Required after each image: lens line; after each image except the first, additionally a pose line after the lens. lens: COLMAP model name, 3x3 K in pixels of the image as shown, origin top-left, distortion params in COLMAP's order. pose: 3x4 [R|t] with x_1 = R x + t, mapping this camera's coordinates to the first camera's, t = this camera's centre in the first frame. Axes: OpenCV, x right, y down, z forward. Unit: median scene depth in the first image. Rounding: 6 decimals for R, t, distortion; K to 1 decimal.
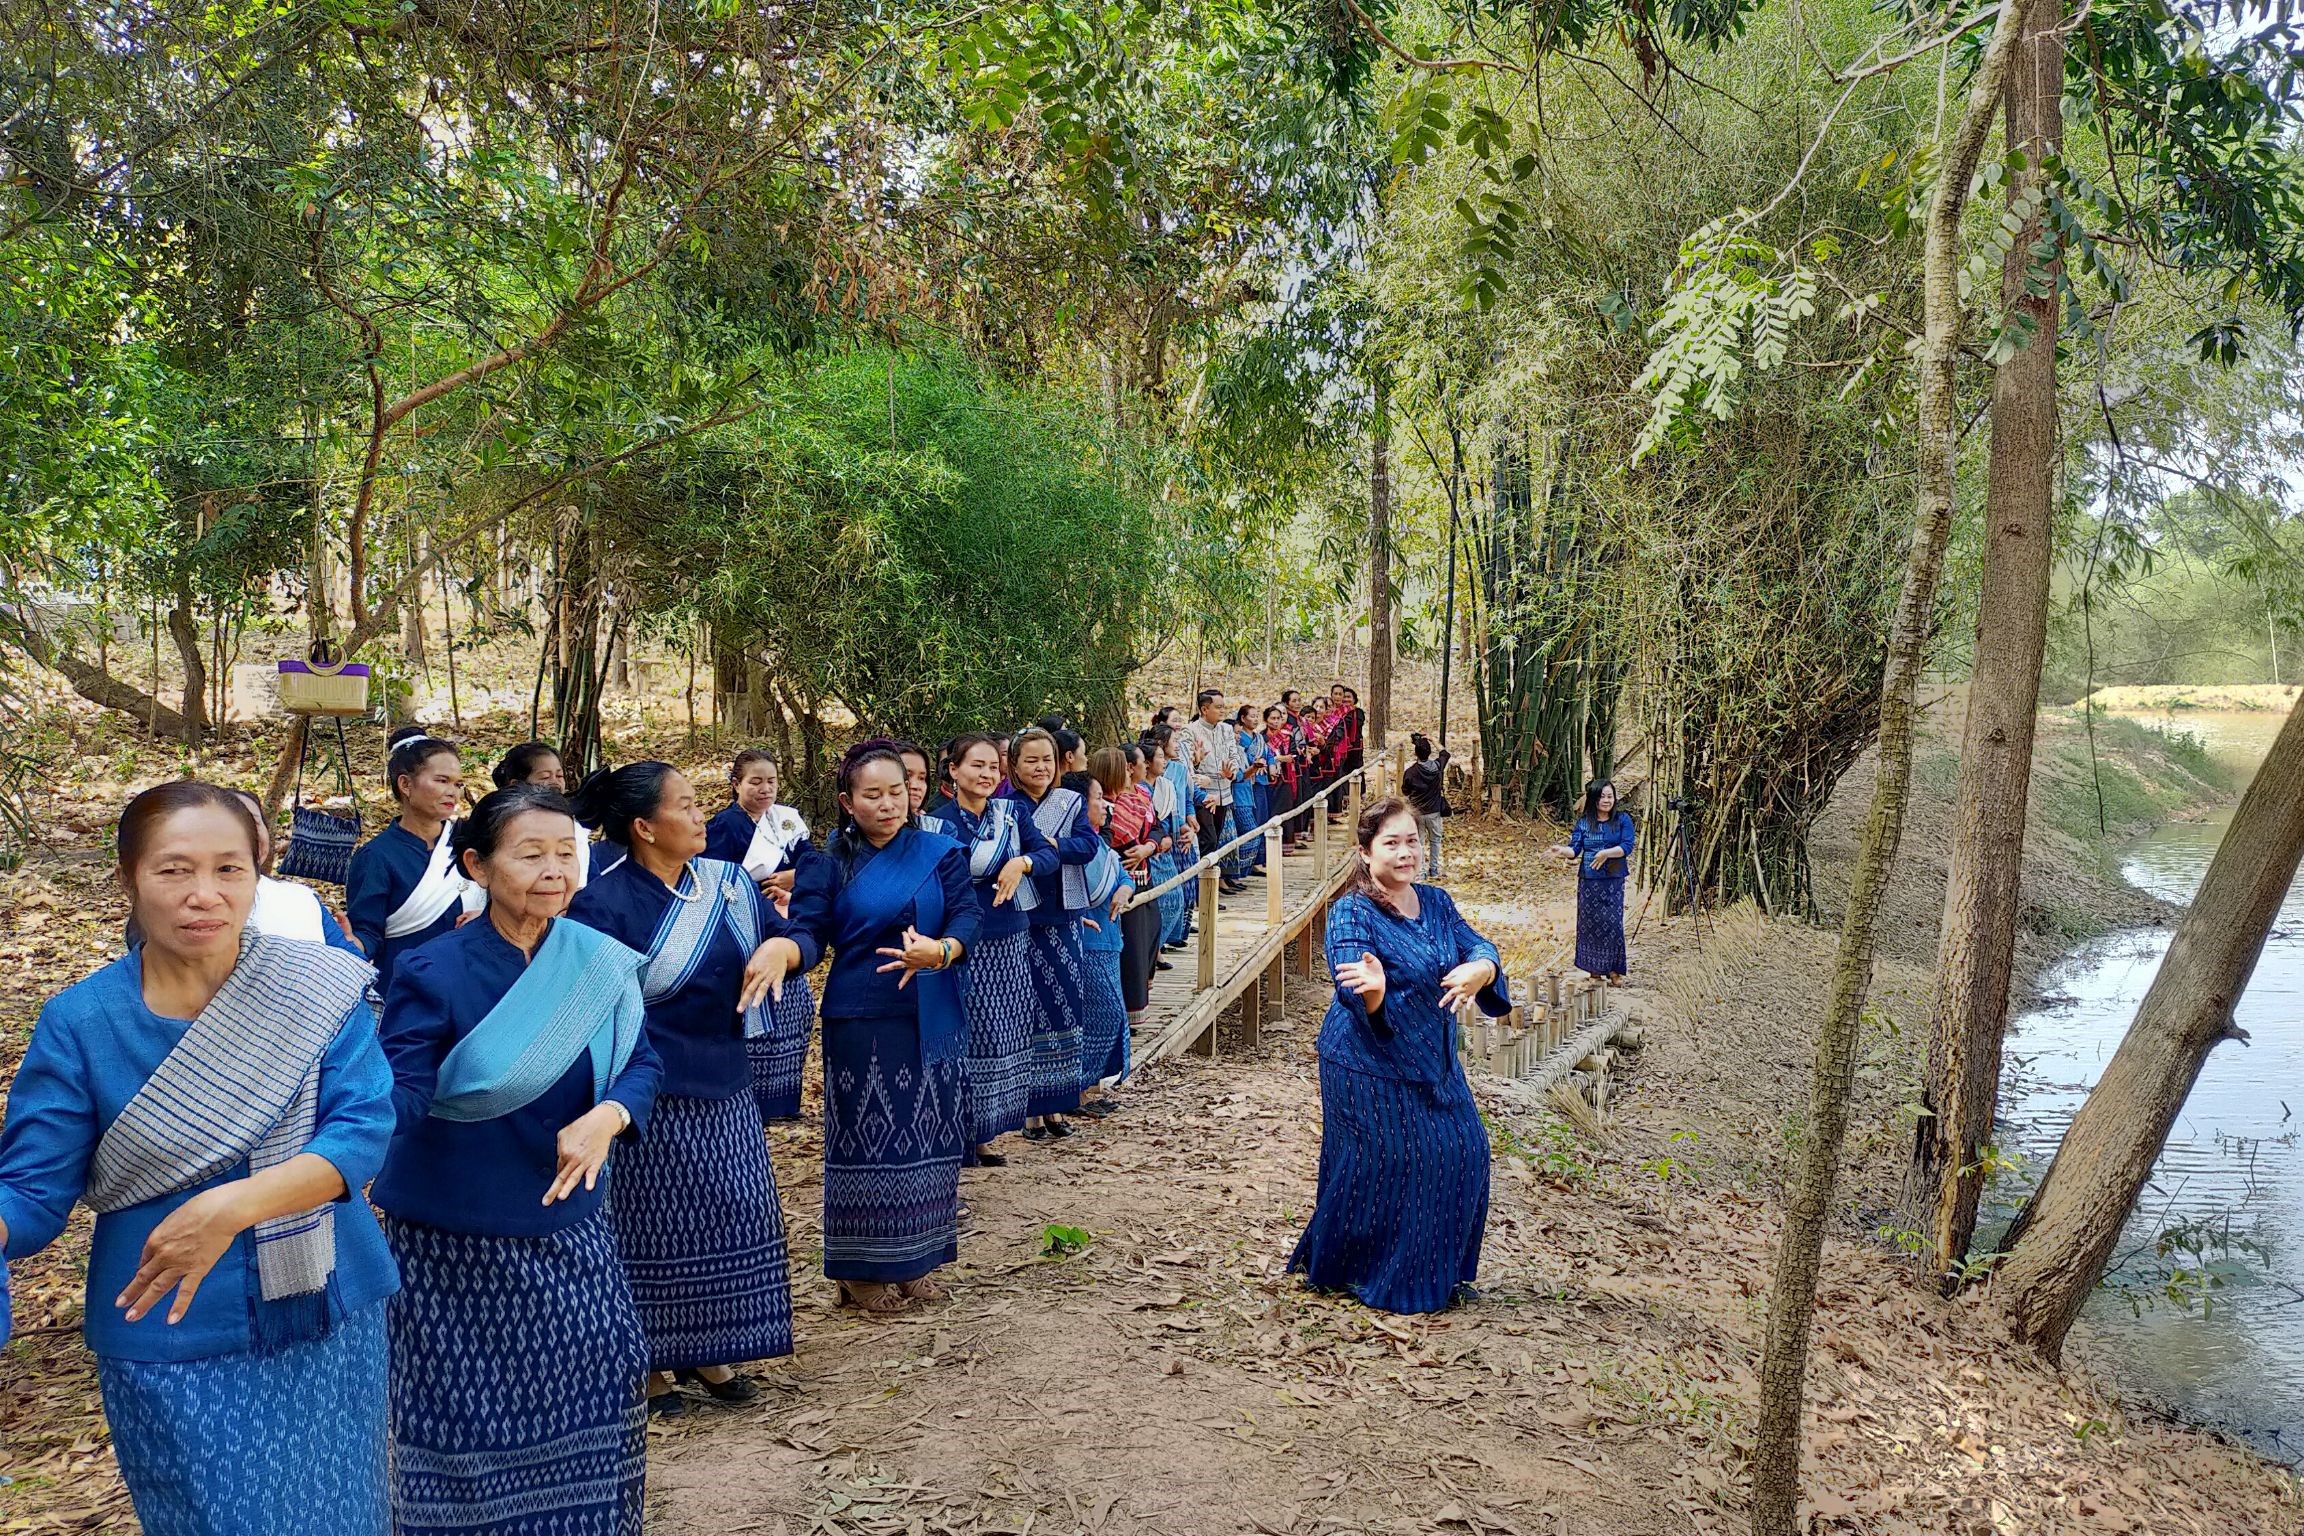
lens RADIAL K [[2801.6, 0, 1152.0], [0, 2801.6, 768.0], [0, 0, 1]] dist [-0.021331, 0.012152]
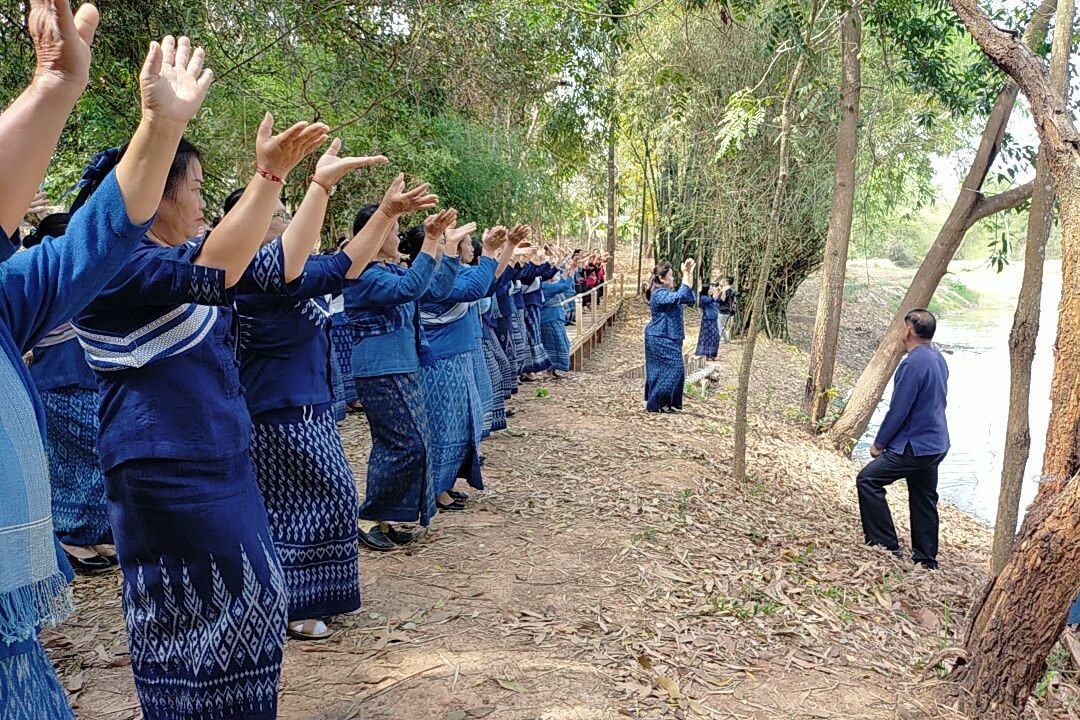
lens RADIAL K [[1313.2, 0, 540.0], [0, 1313.2, 360.0], [0, 0, 1]] dist [-0.021331, 0.012152]
pose [[0.999397, 0.008198, 0.033739, -0.026319], [-0.009800, 0.998818, 0.047599, 0.016539], [-0.033309, -0.047900, 0.998297, -0.170123]]
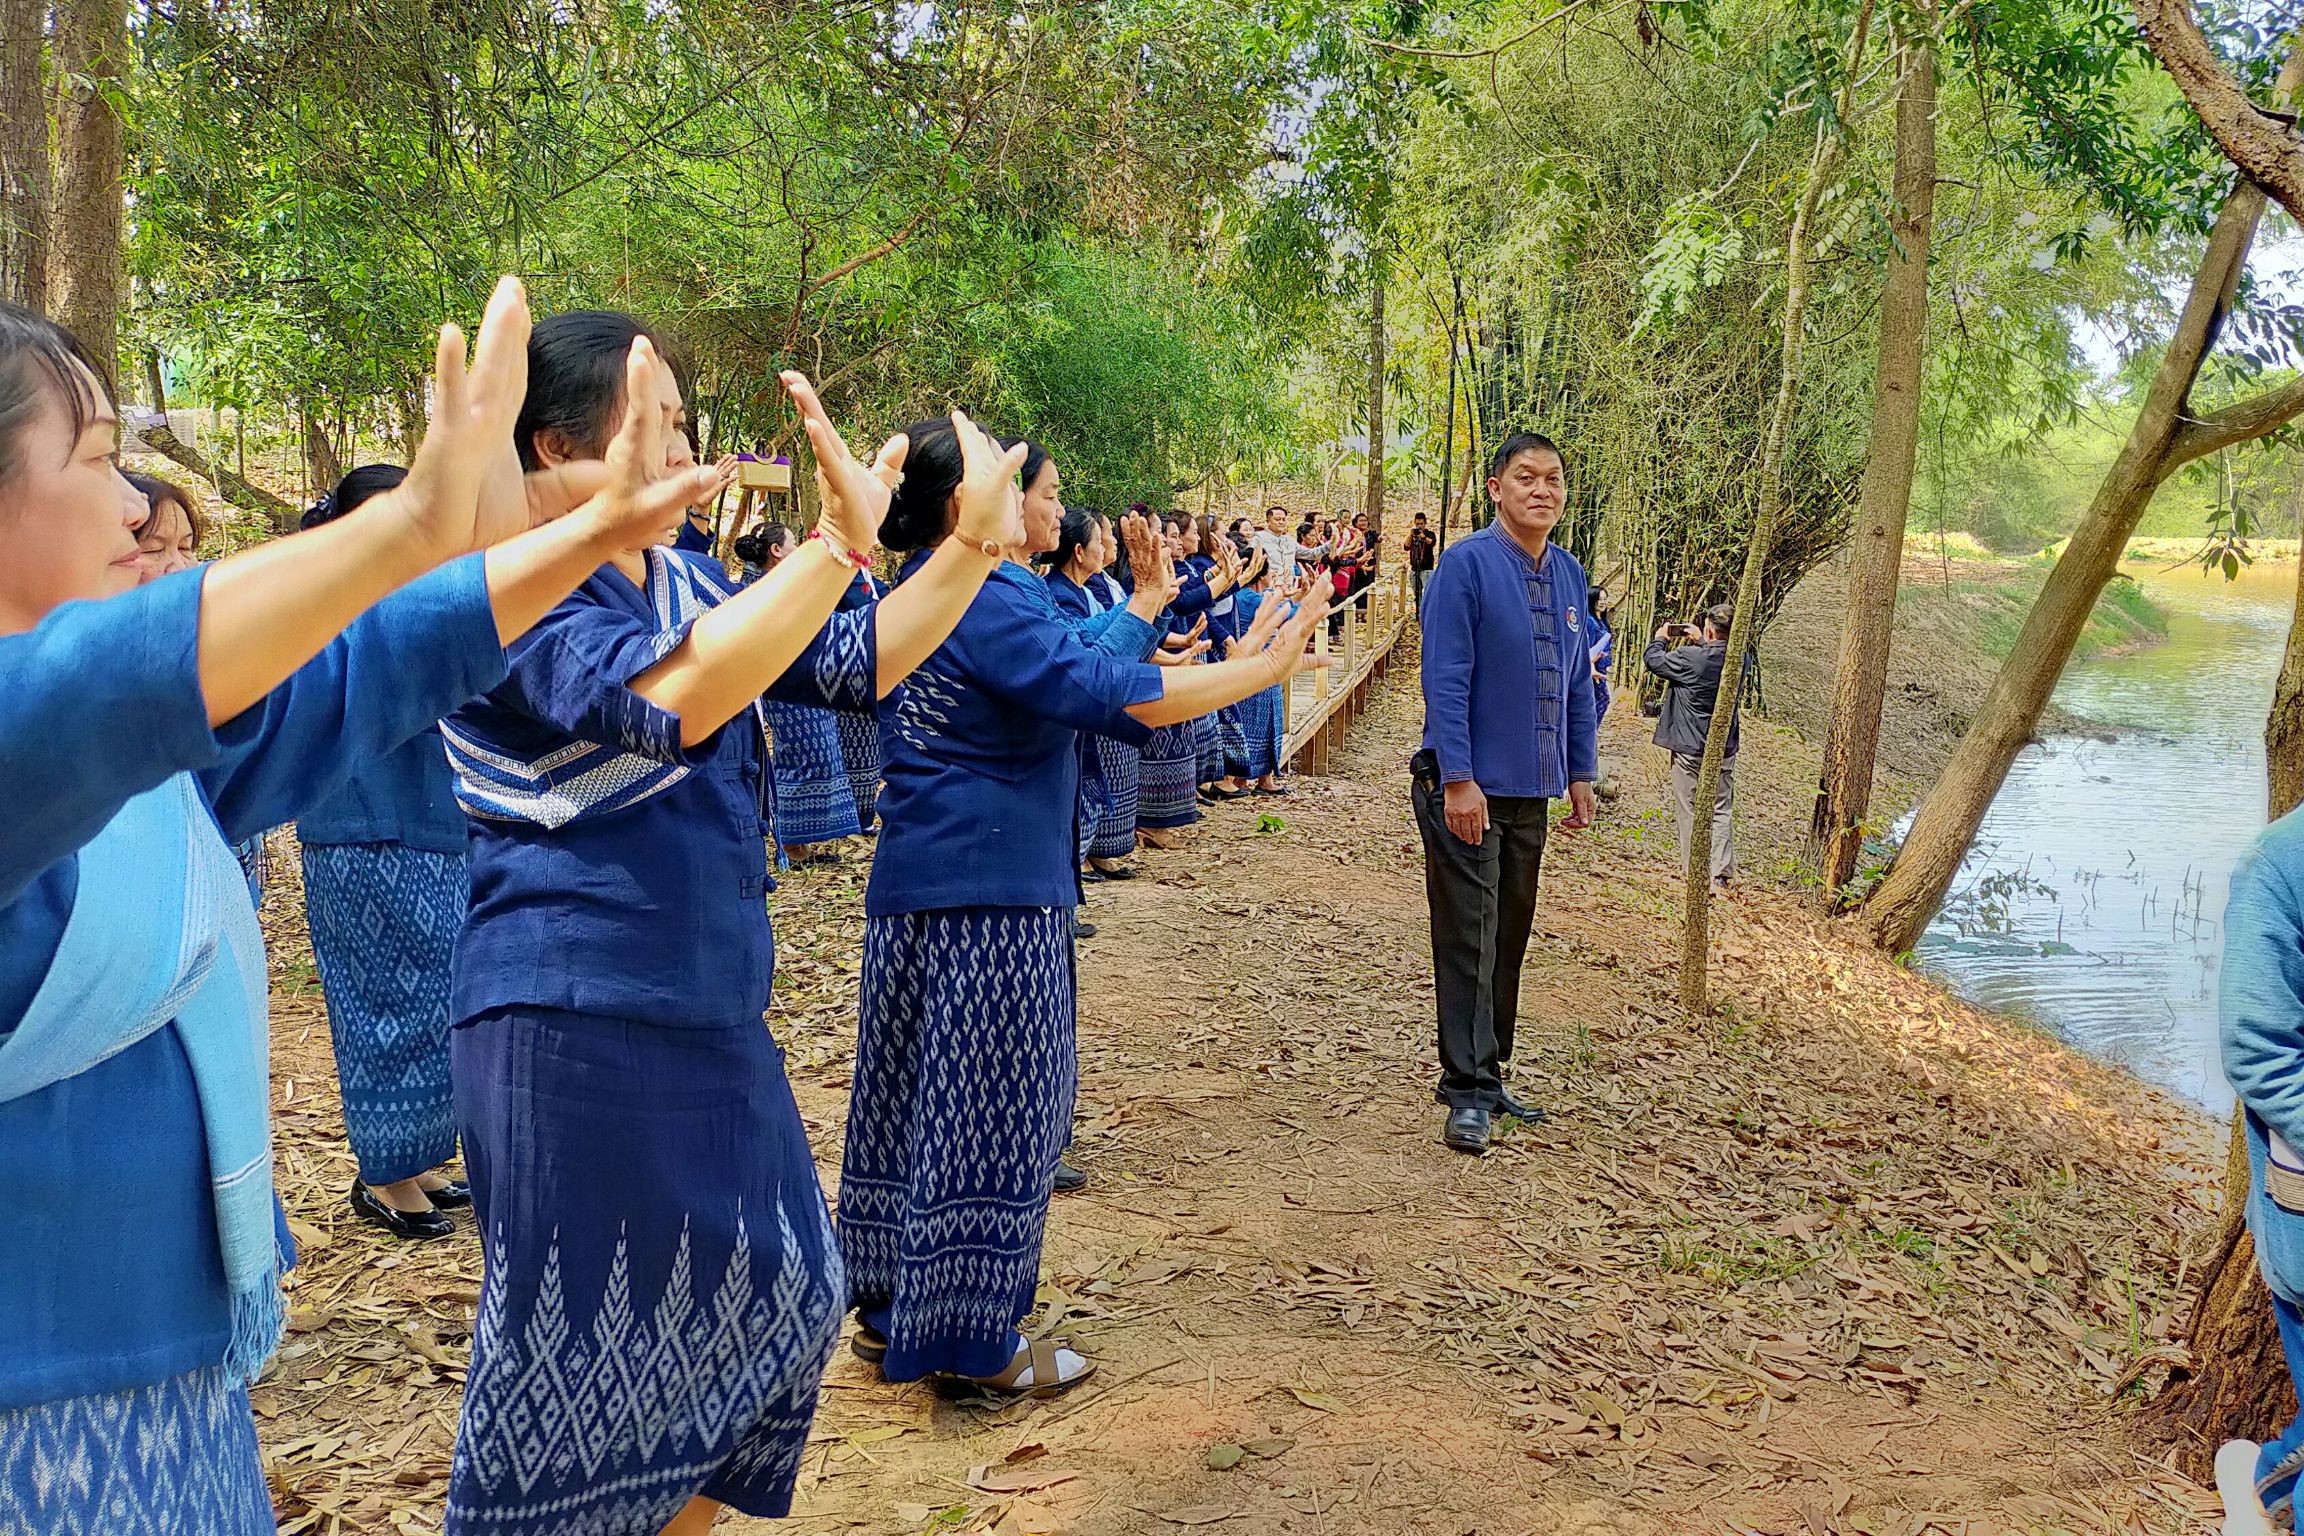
lens RADIAL K [[2849.2, 0, 1152.4], [0, 2849.2, 732.4], [0, 0, 1]] dist [-0.002769, -0.038650]
pose [[0.999735, 0.018051, 0.014280, -0.036043], [-0.018658, 0.998874, 0.043619, 0.014322], [-0.013477, -0.043874, 0.998946, -0.187093]]
